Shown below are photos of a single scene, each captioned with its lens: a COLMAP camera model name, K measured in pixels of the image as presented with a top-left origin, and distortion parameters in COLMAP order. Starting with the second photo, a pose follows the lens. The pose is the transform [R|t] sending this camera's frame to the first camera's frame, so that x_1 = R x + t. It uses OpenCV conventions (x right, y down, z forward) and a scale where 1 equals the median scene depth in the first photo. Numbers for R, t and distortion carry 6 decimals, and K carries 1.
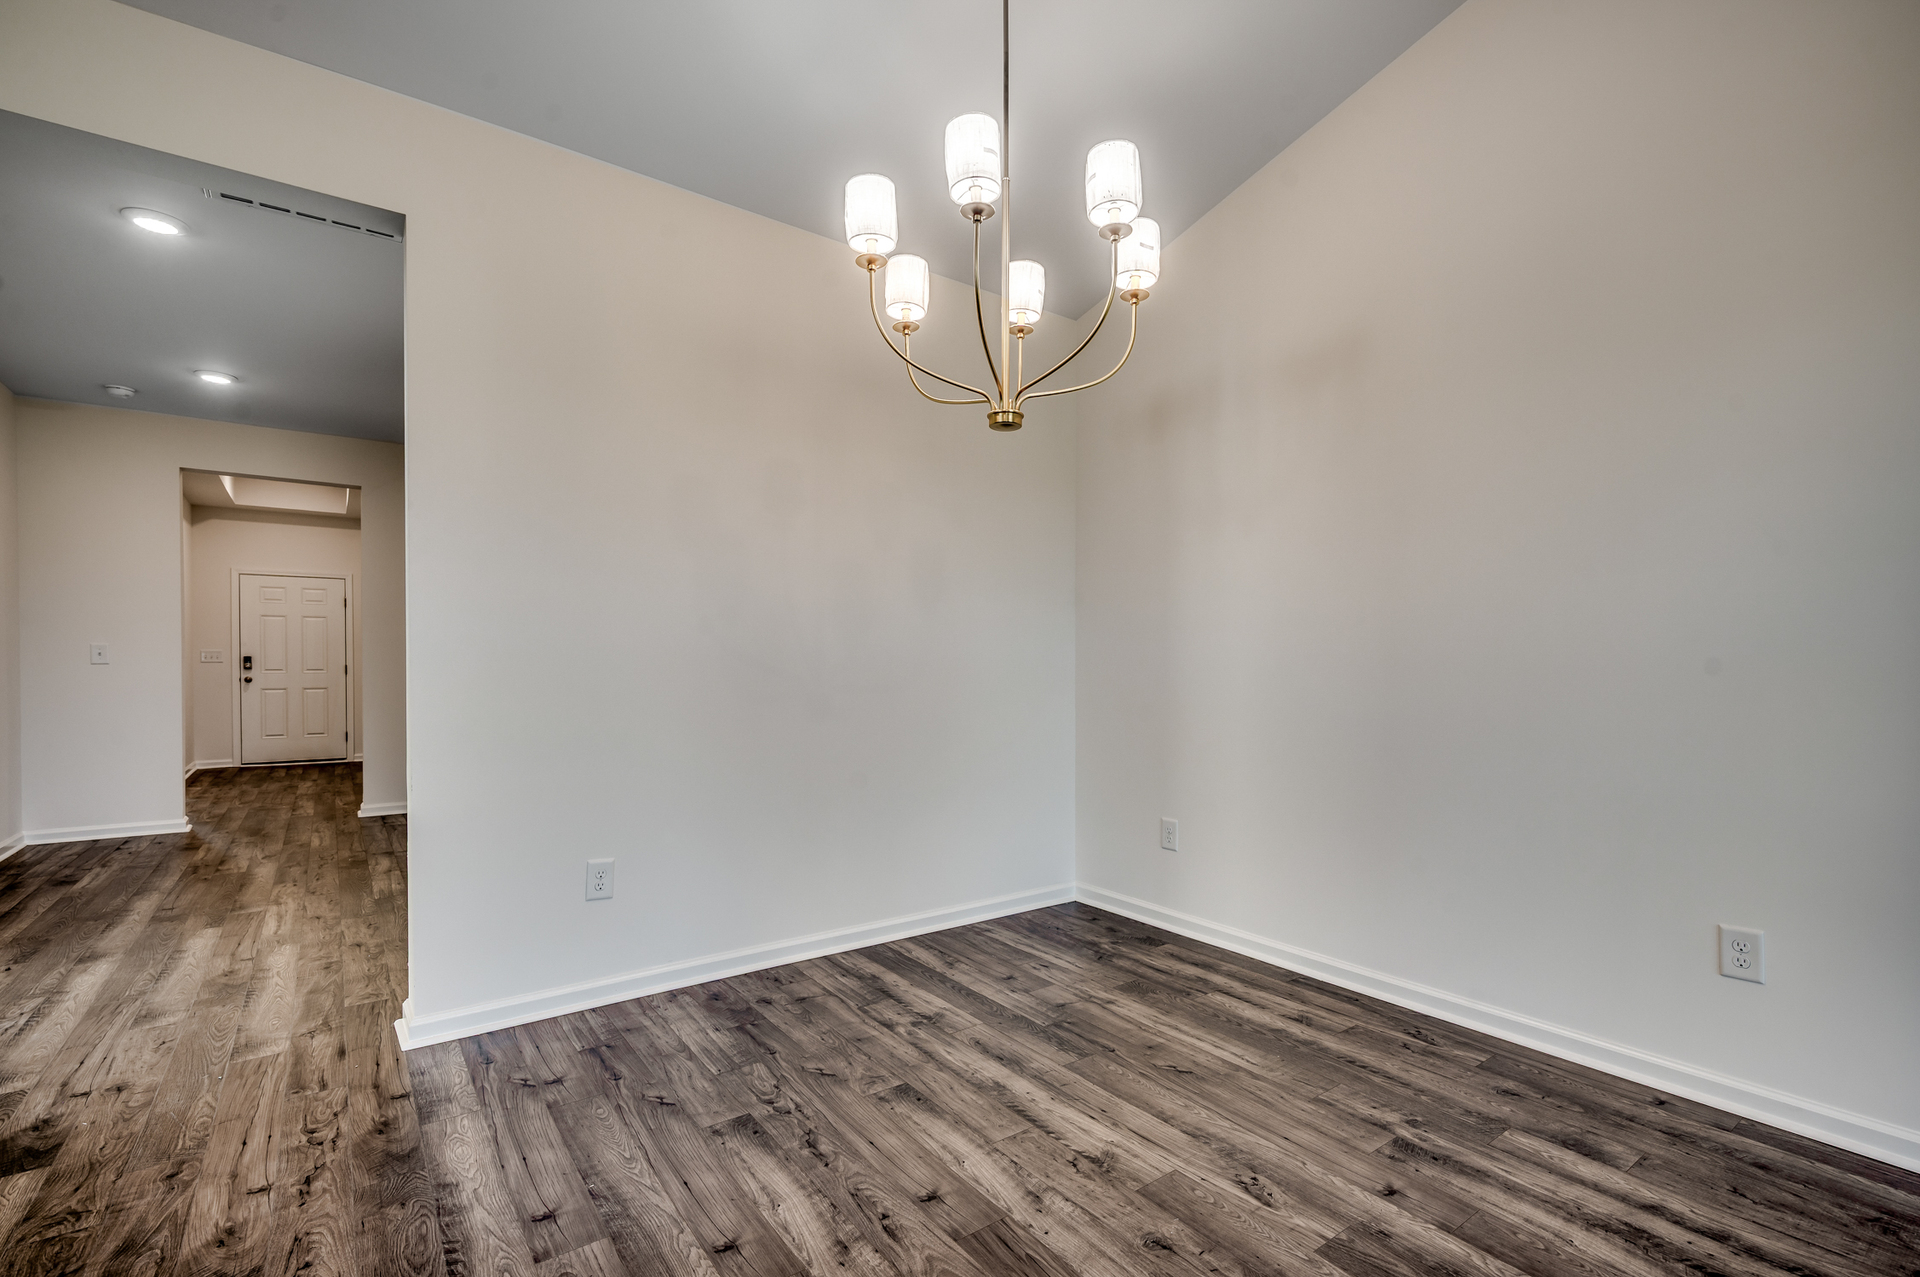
lens RADIAL K [[853.2, 0, 956.7], [0, 853.2, 645.6], [0, 0, 1]] dist [0.000506, -0.001153]
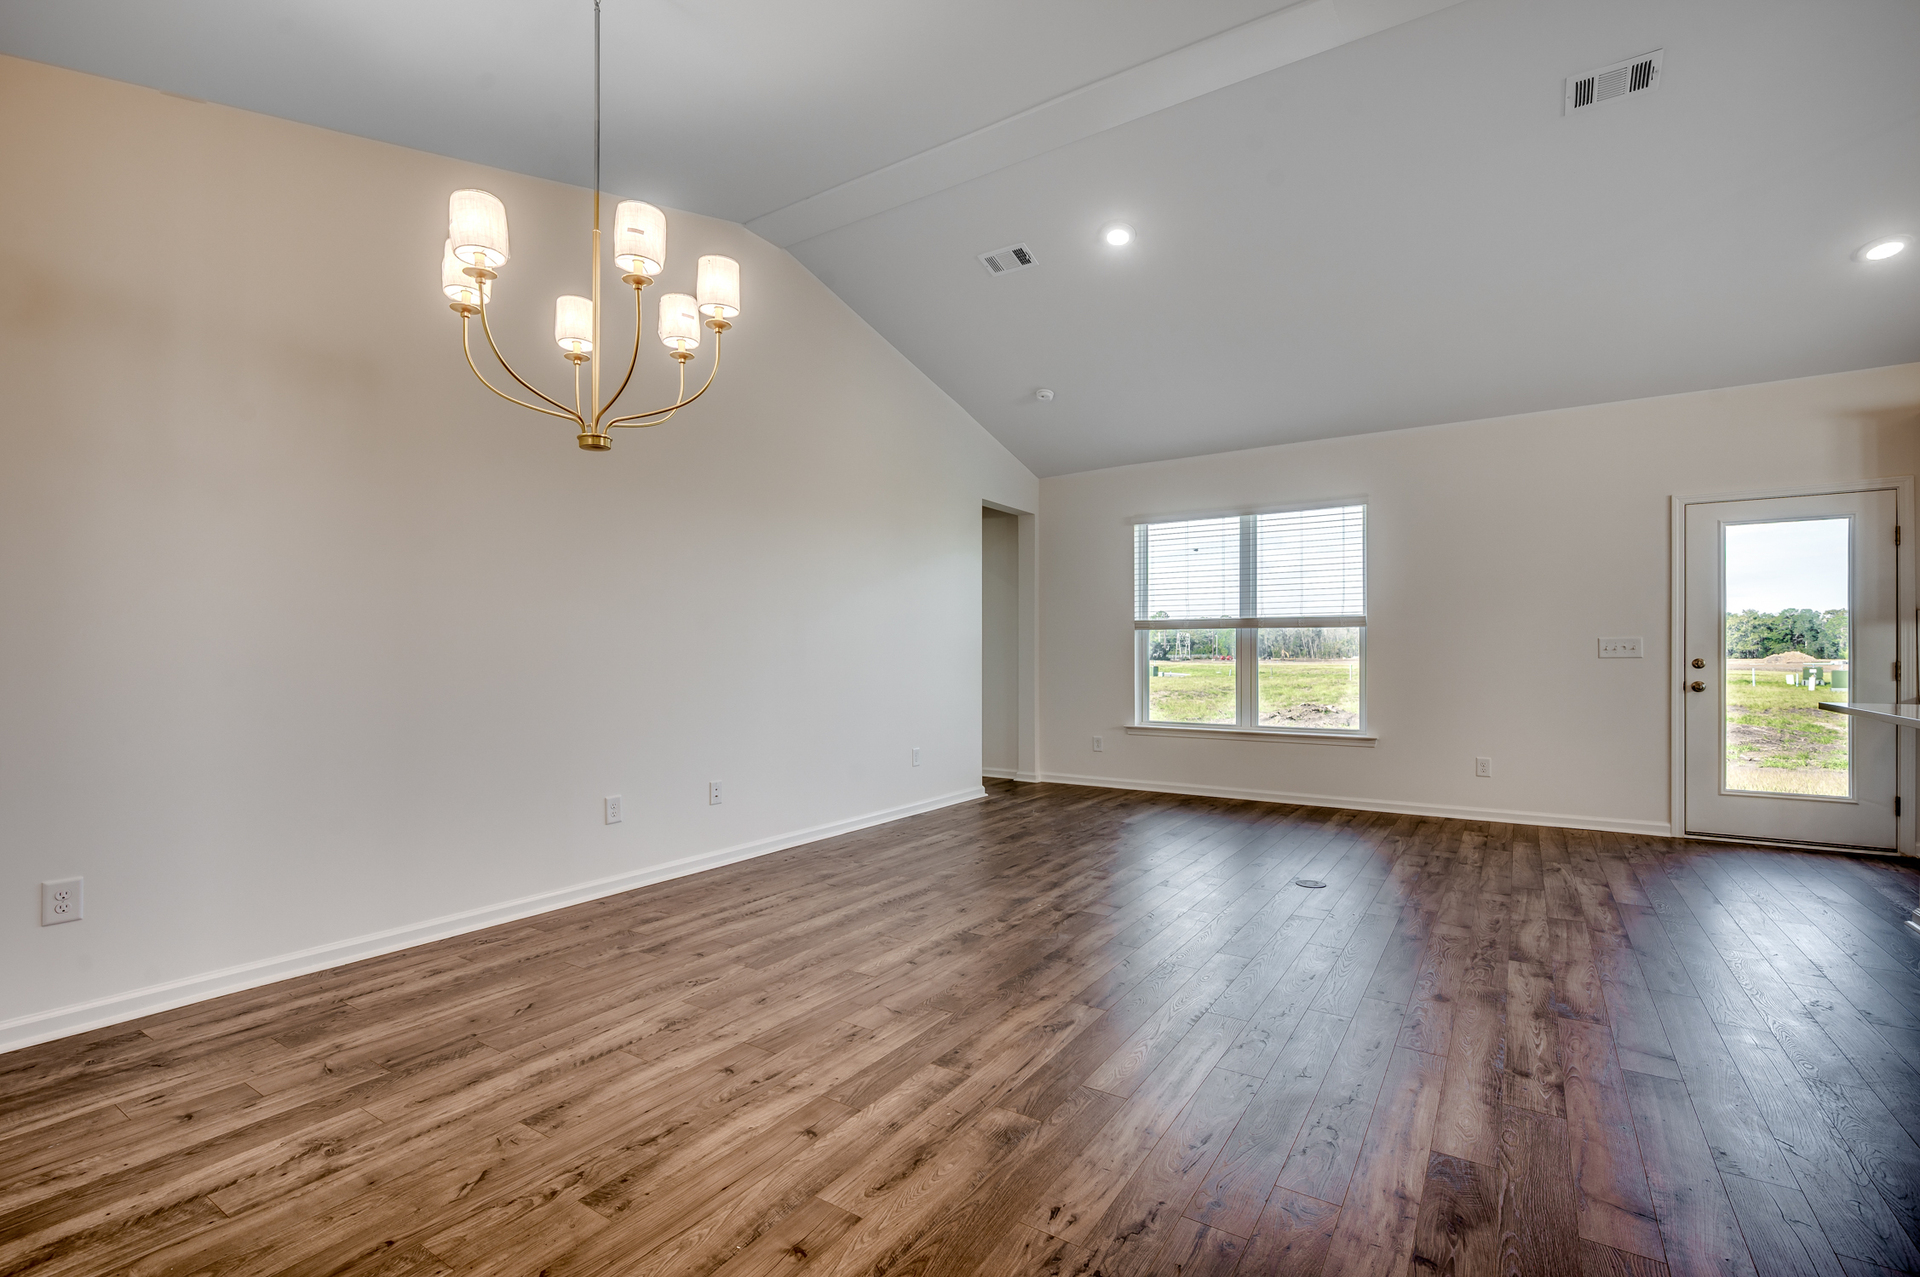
lens RADIAL K [[853.2, 0, 975.6], [0, 853.2, 646.8], [0, 0, 1]] dist [0.000506, -0.001153]
pose [[-0.356385, 0.009455, 0.934291, -1.055242], [-0.017887, 0.999697, -0.016940, 0.014699], [-0.934168, -0.022748, -0.356108, 0.859233]]
